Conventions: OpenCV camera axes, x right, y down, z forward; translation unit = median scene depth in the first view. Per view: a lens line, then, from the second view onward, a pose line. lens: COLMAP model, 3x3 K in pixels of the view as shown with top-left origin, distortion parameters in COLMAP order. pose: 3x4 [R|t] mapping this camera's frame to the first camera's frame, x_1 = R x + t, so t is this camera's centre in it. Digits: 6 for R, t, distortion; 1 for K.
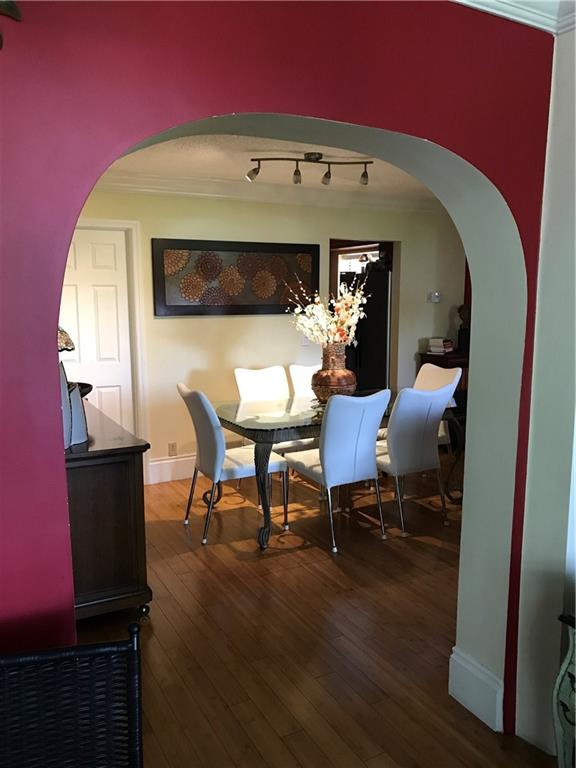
lens RADIAL K [[634.6, 0, 289.3], [0, 634.6, 384.3], [0, 0, 1]] dist [0.026856, -0.030702]
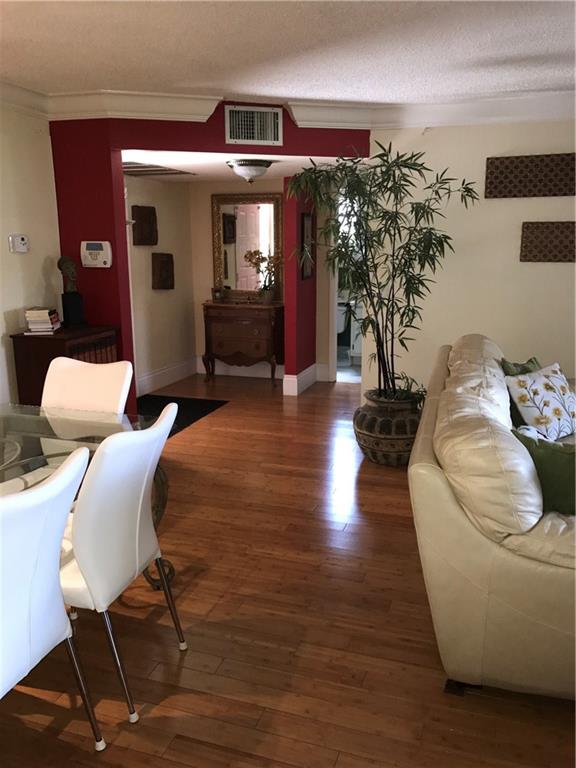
lens RADIAL K [[655.1, 0, 289.7], [0, 655.1, 386.9], [0, 0, 1]] dist [0.007458, 0.013594]
pose [[0.735742, -0.145860, 0.661368, -0.023443], [0.095431, 0.989117, 0.111981, -0.045620], [-0.670504, -0.019275, 0.741655, 0.352159]]
